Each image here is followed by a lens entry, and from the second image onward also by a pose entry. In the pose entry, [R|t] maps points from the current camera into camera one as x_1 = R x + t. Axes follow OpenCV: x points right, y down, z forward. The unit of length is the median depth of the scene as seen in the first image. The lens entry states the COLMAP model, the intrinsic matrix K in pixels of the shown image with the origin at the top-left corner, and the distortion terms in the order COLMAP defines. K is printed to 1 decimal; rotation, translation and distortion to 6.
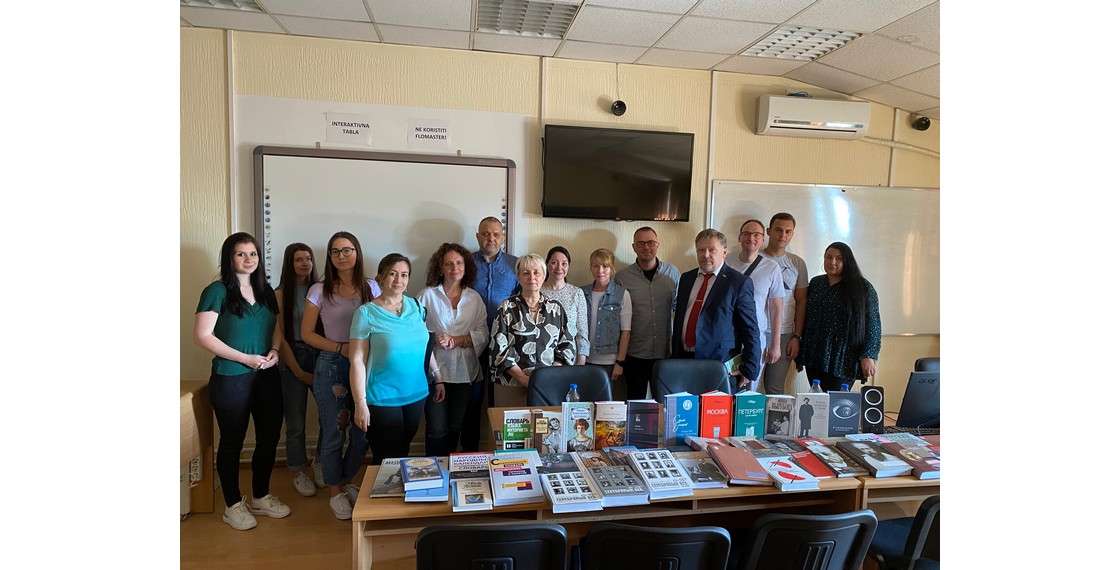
lens RADIAL K [[562.1, 0, 558.5], [0, 562.1, 296.4], [0, 0, 1]] dist [0.000603, 0.000020]
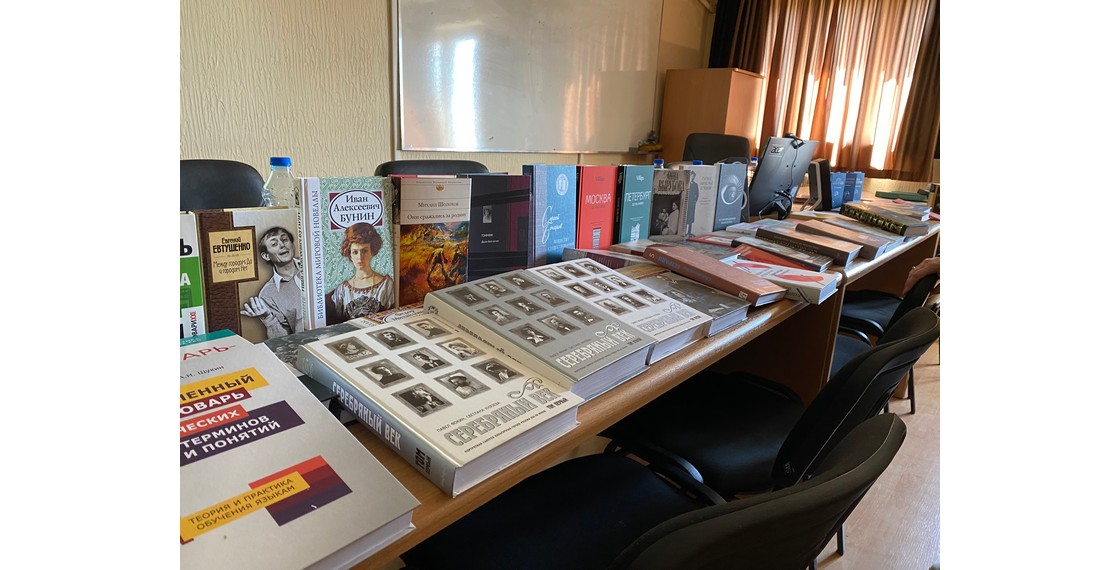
lens RADIAL K [[574.3, 0, 562.3], [0, 574.3, 264.0], [0, 0, 1]] dist [0.000901, 0.000092]
pose [[0.762346, -0.125176, 0.634948, -0.082900], [0.025605, 0.986182, 0.163677, 0.174045], [-0.646663, -0.108521, 0.755017, 0.606905]]
